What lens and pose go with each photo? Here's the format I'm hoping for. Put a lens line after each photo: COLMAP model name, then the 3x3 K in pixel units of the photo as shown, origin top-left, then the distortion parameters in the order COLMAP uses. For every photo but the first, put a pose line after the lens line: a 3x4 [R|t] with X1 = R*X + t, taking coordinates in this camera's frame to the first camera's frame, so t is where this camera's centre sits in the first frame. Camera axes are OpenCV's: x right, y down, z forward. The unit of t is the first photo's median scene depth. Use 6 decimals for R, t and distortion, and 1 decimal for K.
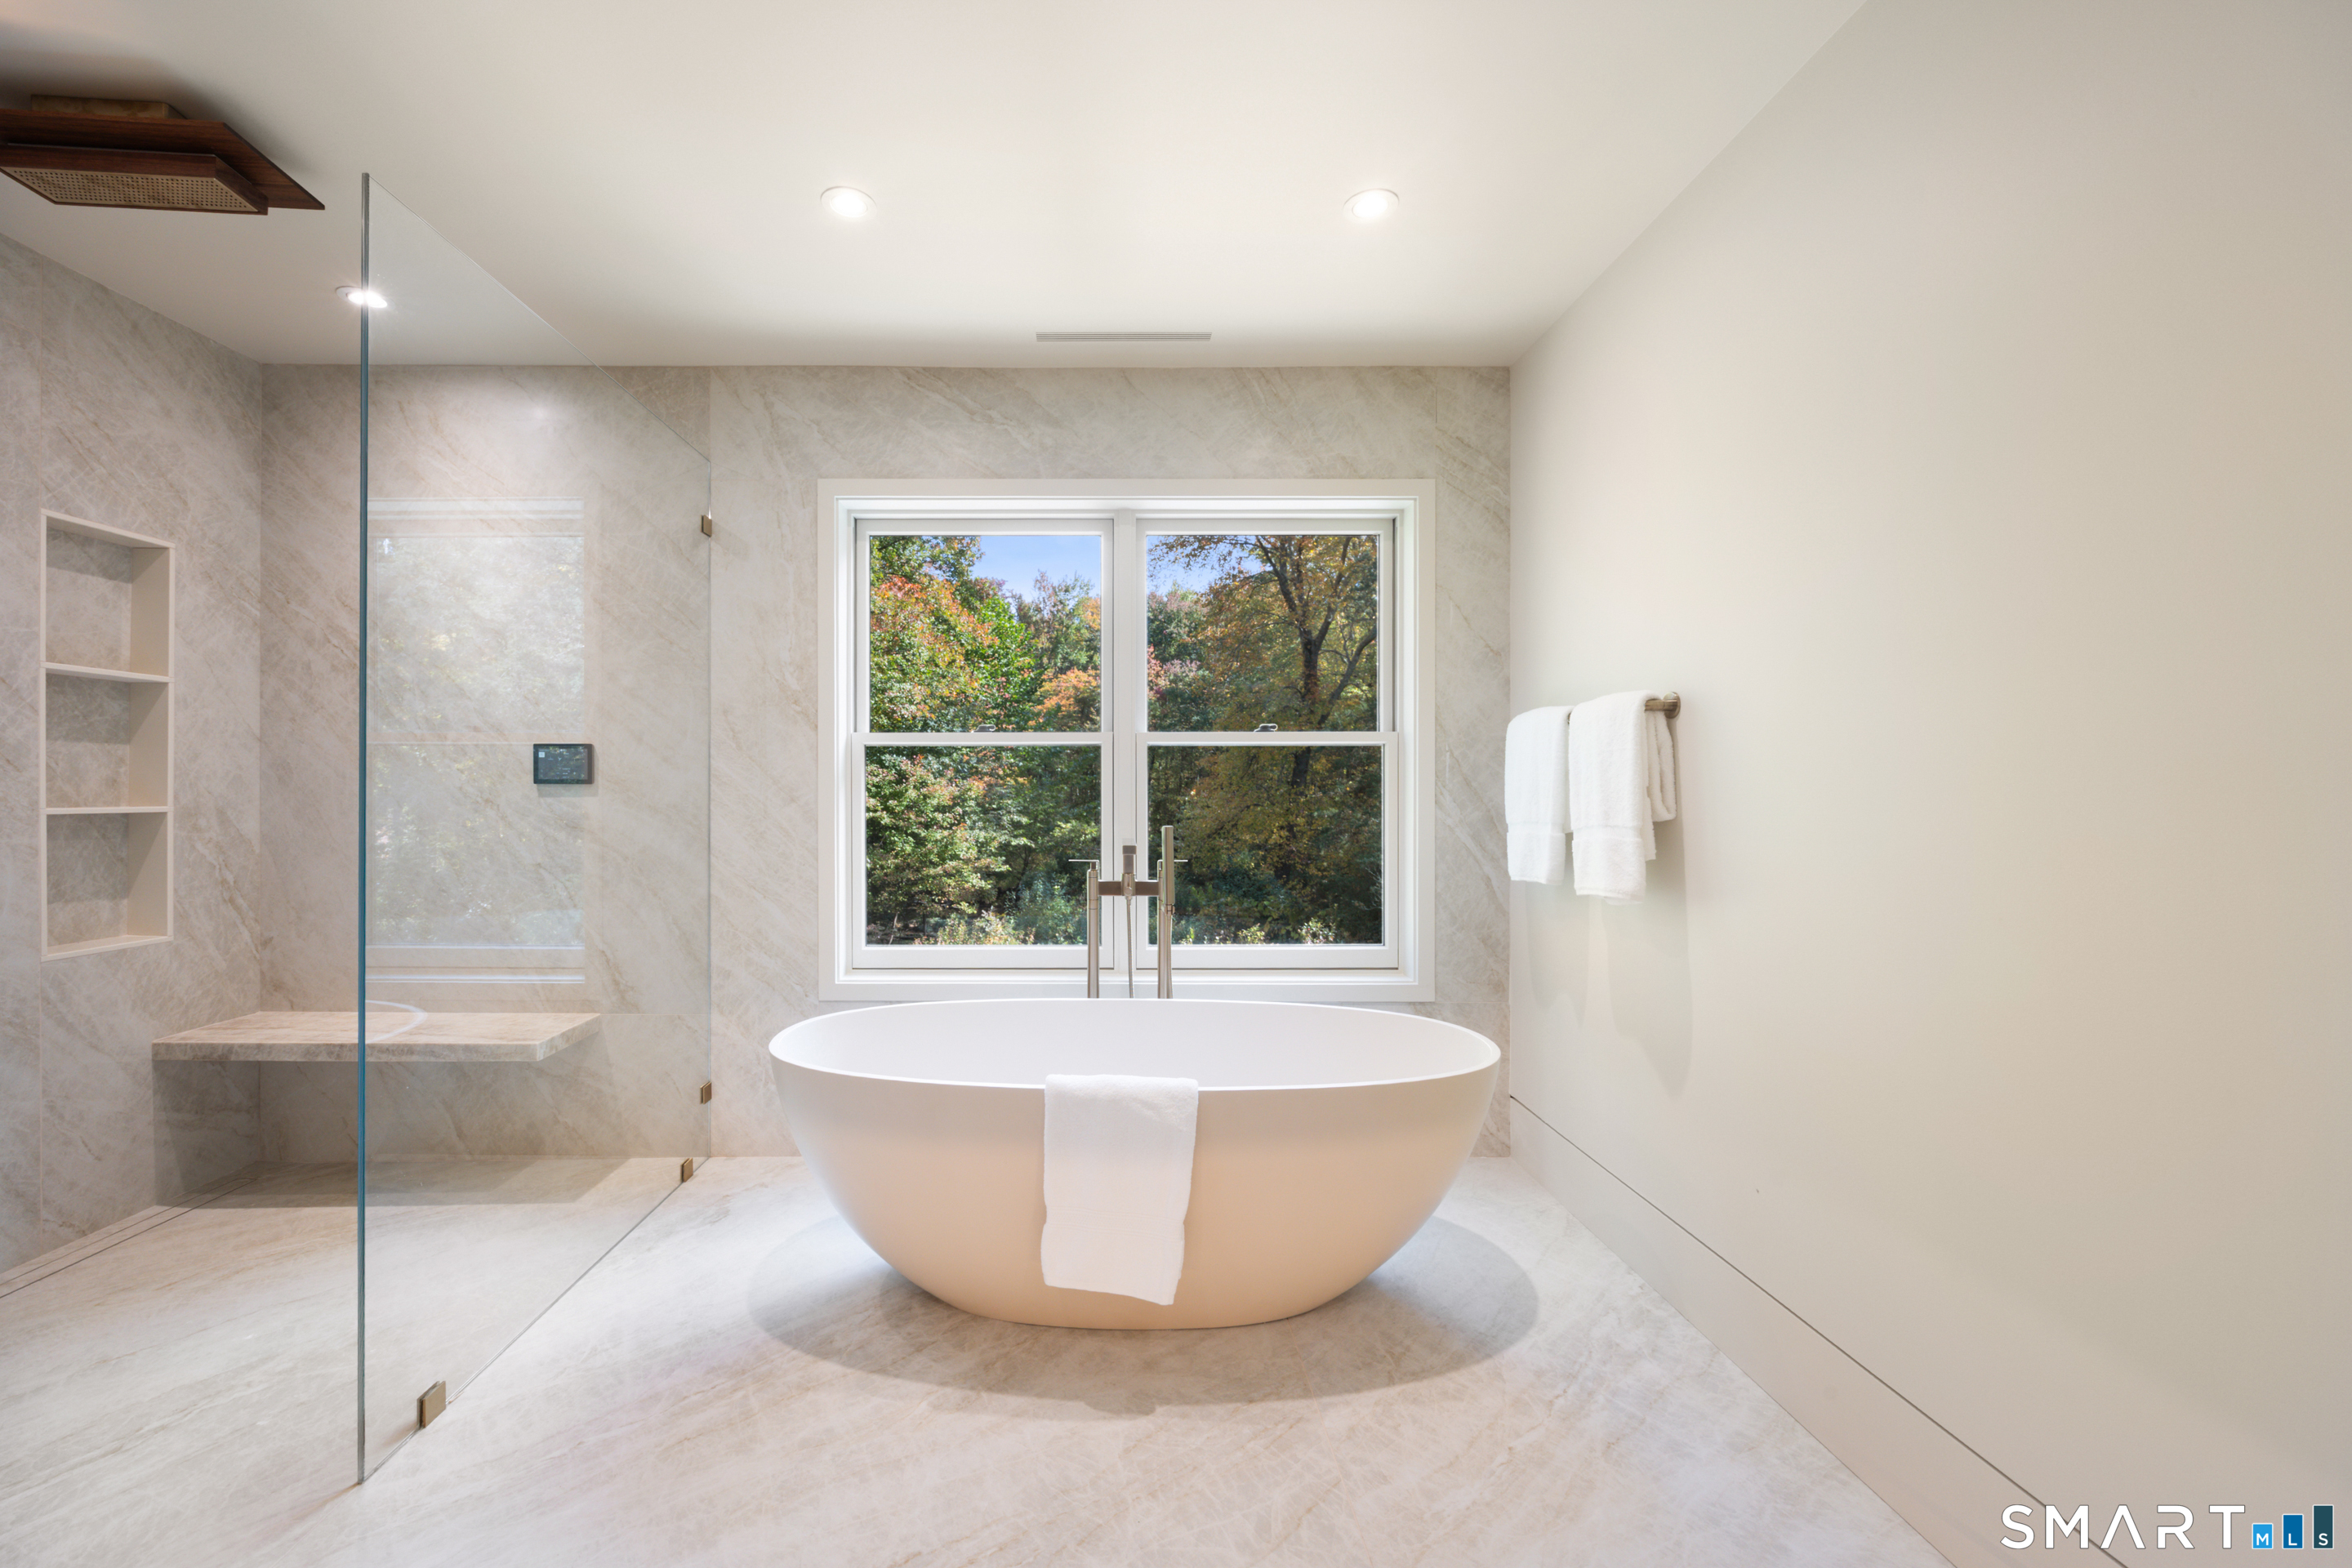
lens RADIAL K [[924.0, 0, 1182.1], [0, 924.0, 791.2], [0, 0, 1]] dist [-0.004597, -0.000204]
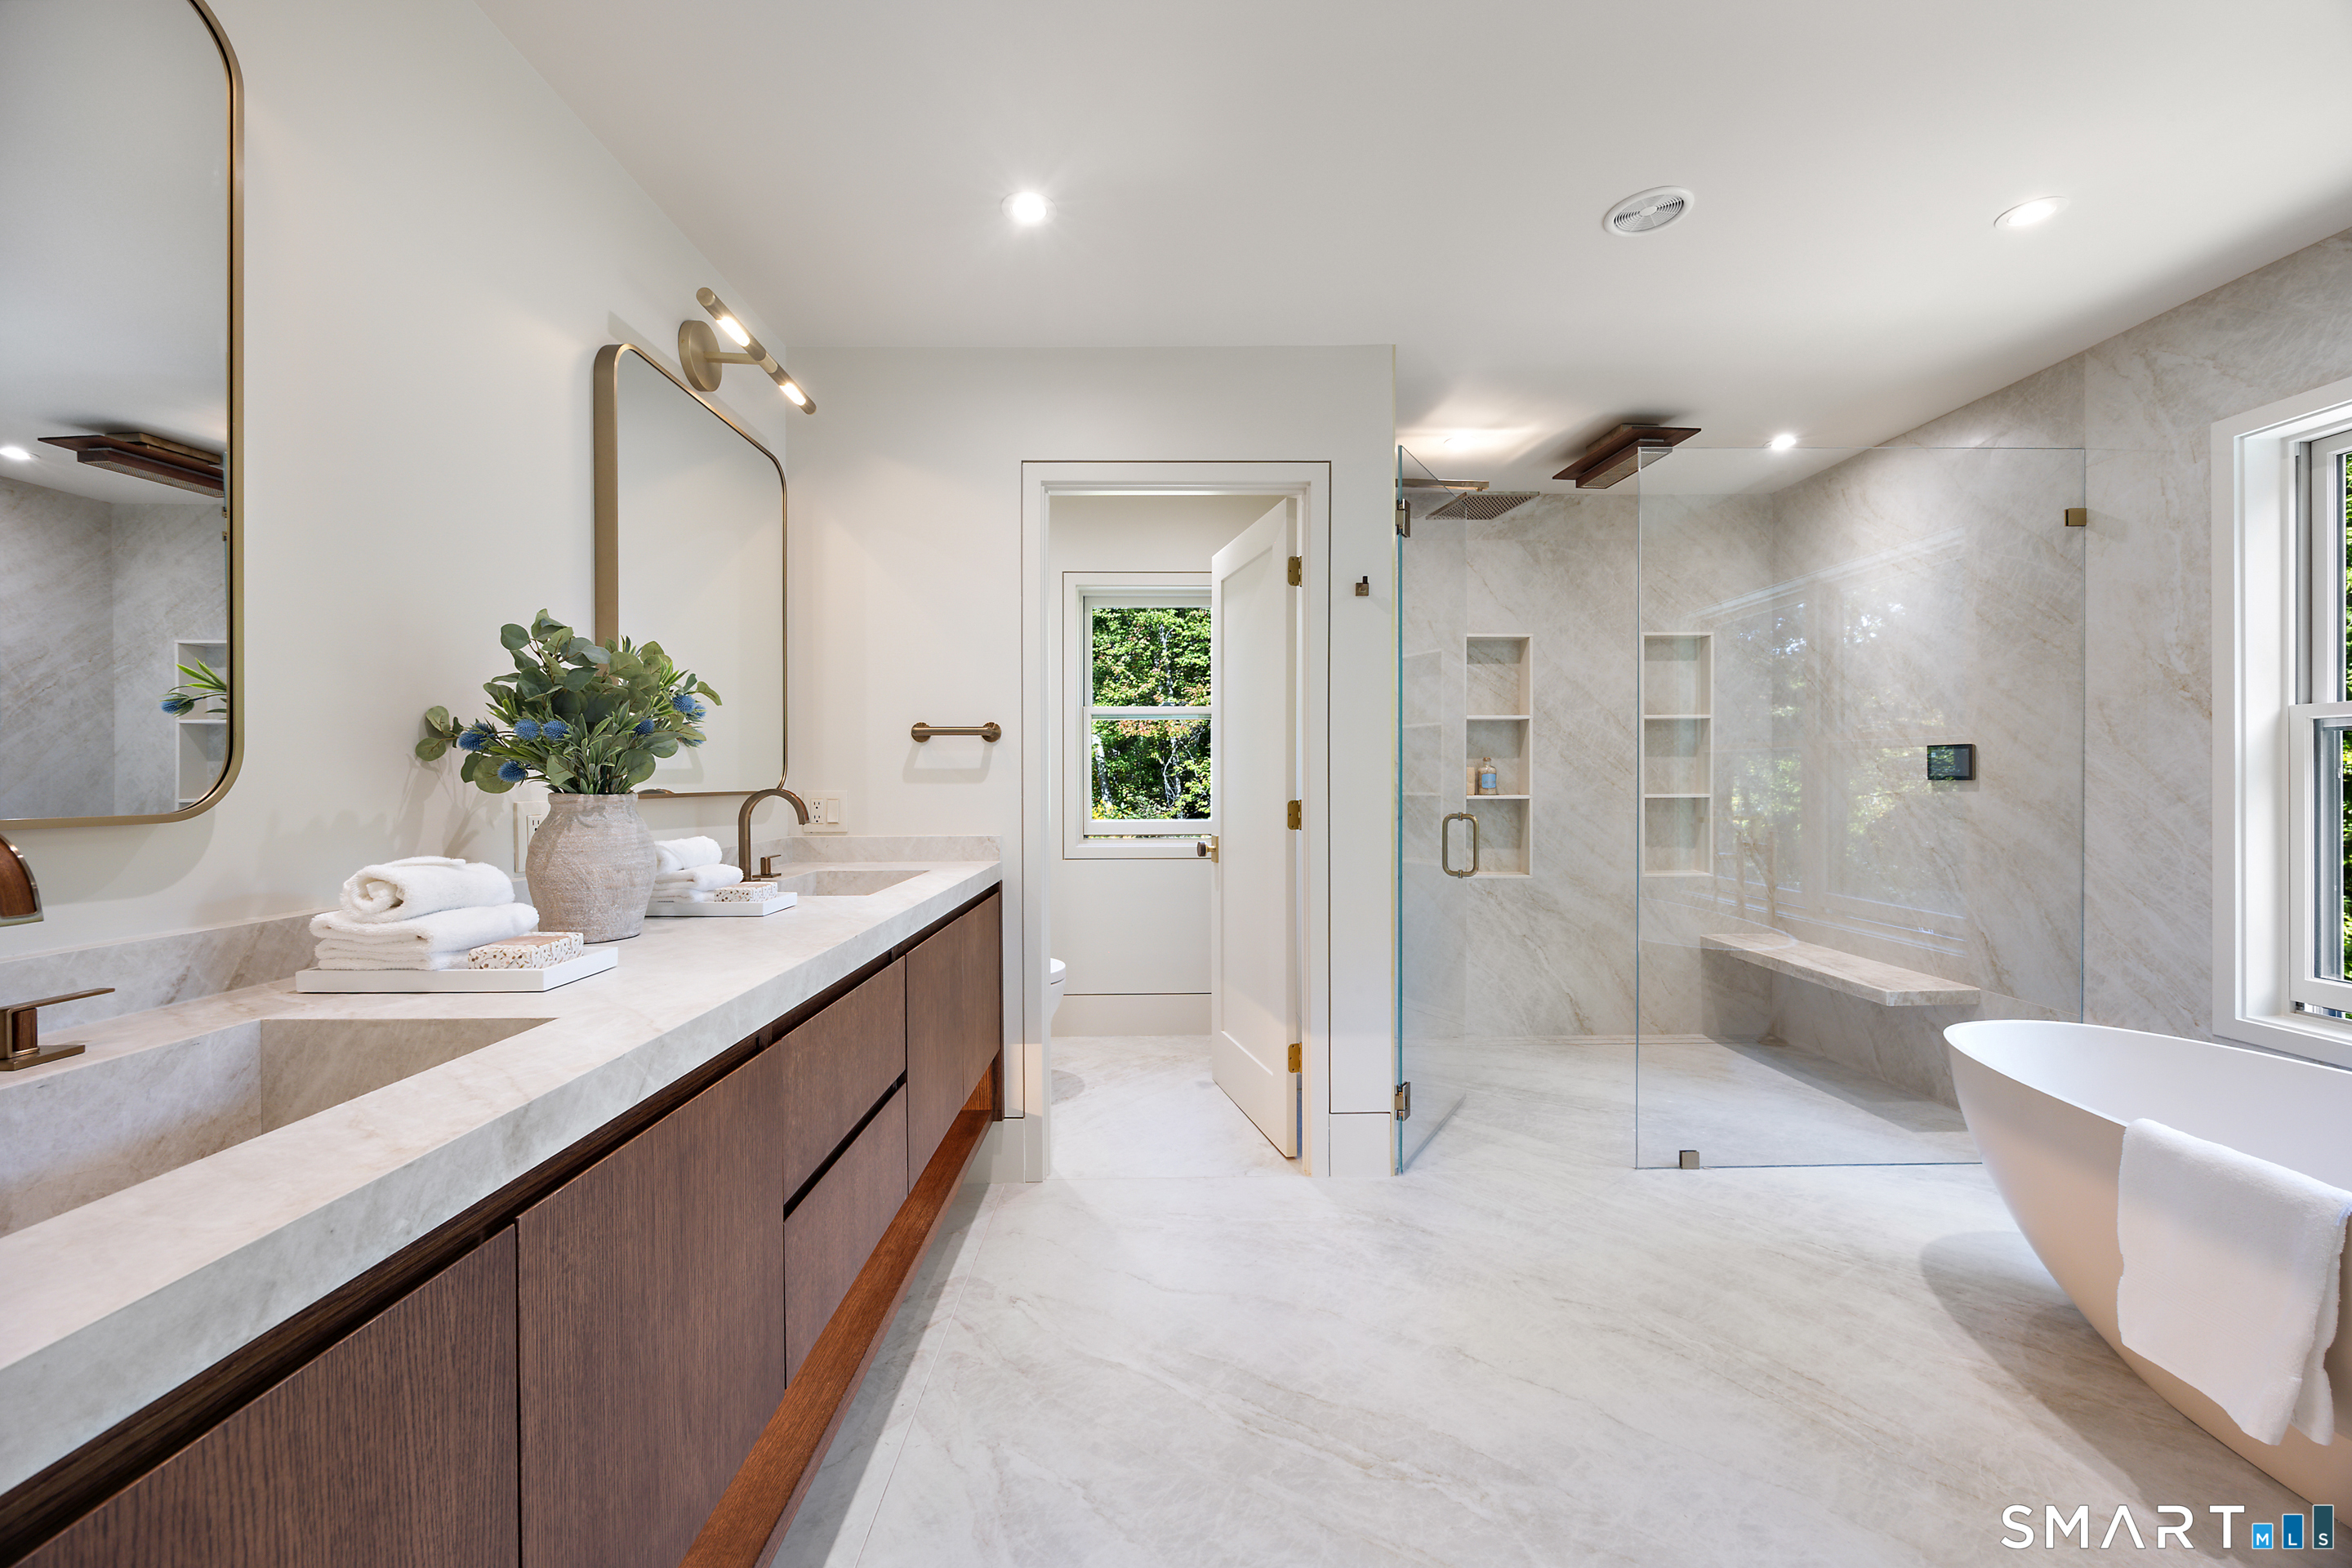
lens RADIAL K [[924.0, 0, 1182.1], [0, 924.0, 791.2], [0, 0, 1]] dist [-0.004597, -0.000204]
pose [[0.009158, 0.016526, -0.999821, 0.460795], [0.003888, 0.999855, 0.016562, -0.016627], [0.999951, -0.004039, 0.009093, 0.039717]]
